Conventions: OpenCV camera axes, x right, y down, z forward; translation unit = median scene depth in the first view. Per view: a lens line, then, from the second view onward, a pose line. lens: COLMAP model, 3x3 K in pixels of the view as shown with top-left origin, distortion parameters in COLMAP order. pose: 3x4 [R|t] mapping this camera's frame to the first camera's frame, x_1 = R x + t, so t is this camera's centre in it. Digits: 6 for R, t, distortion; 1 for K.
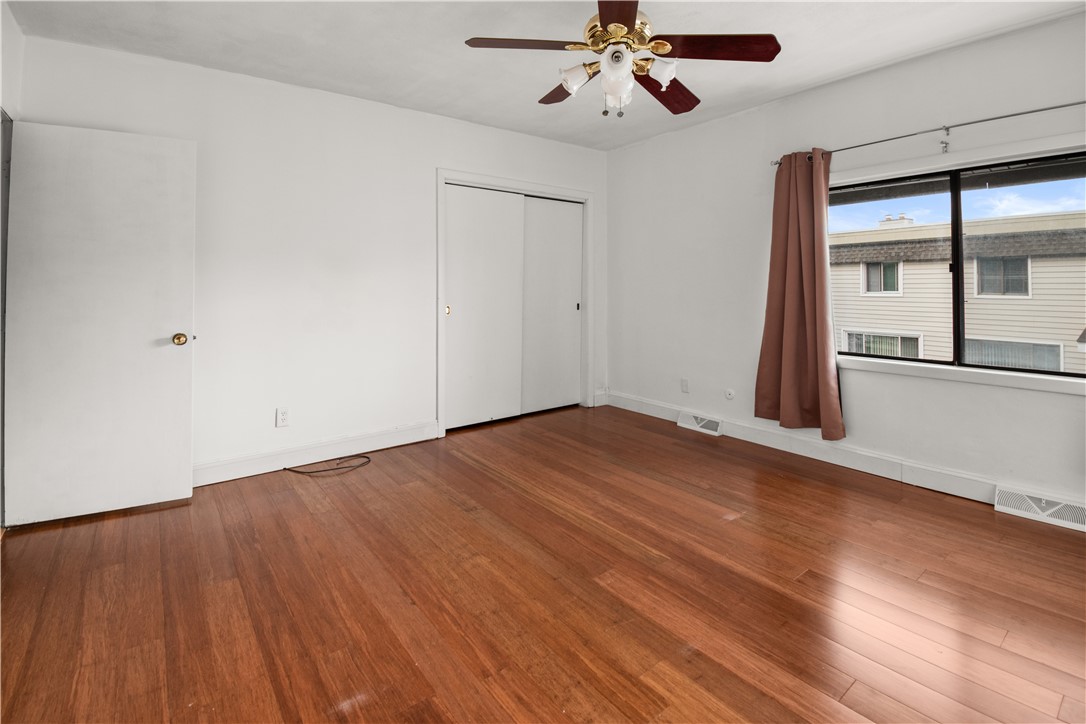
lens RADIAL K [[486.8, 0, 543.2], [0, 486.8, 357.4], [0, 0, 1]] dist [0.014612, 0.000102]
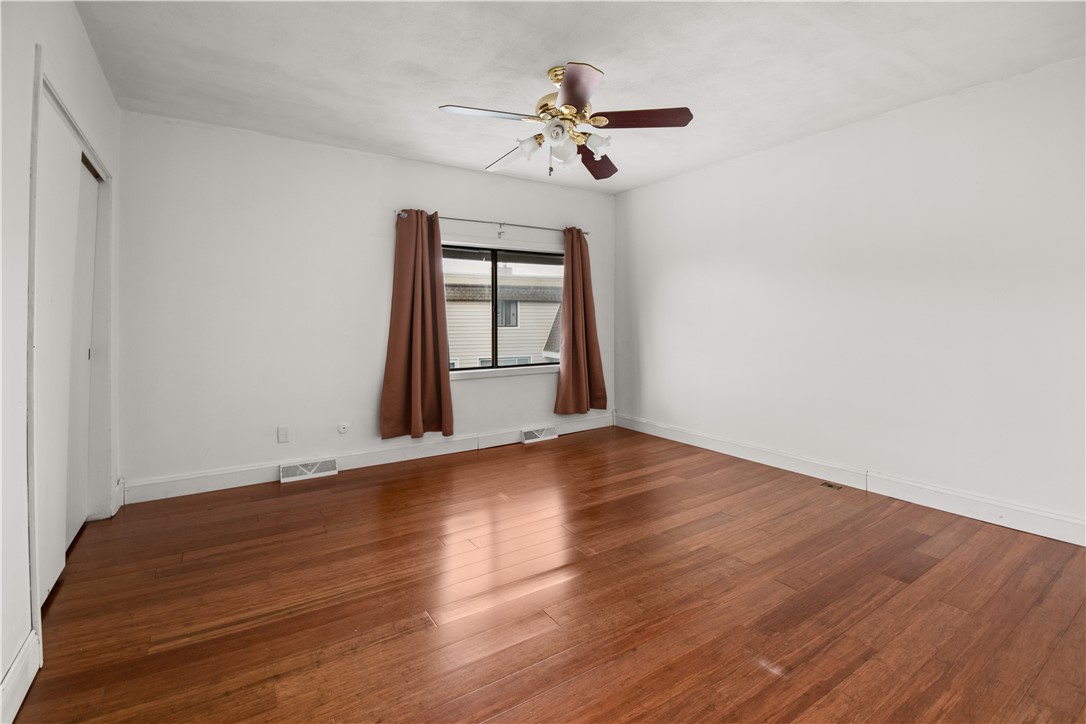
lens RADIAL K [[513.9, 0, 537.9], [0, 513.9, 358.2], [0, 0, 1]] dist [0.001029, -0.000598]
pose [[0.077564, -0.064701, 0.994886, -0.898504], [0.149325, 0.987390, 0.052572, -0.084728], [-0.985741, 0.144484, 0.086248, 0.758869]]
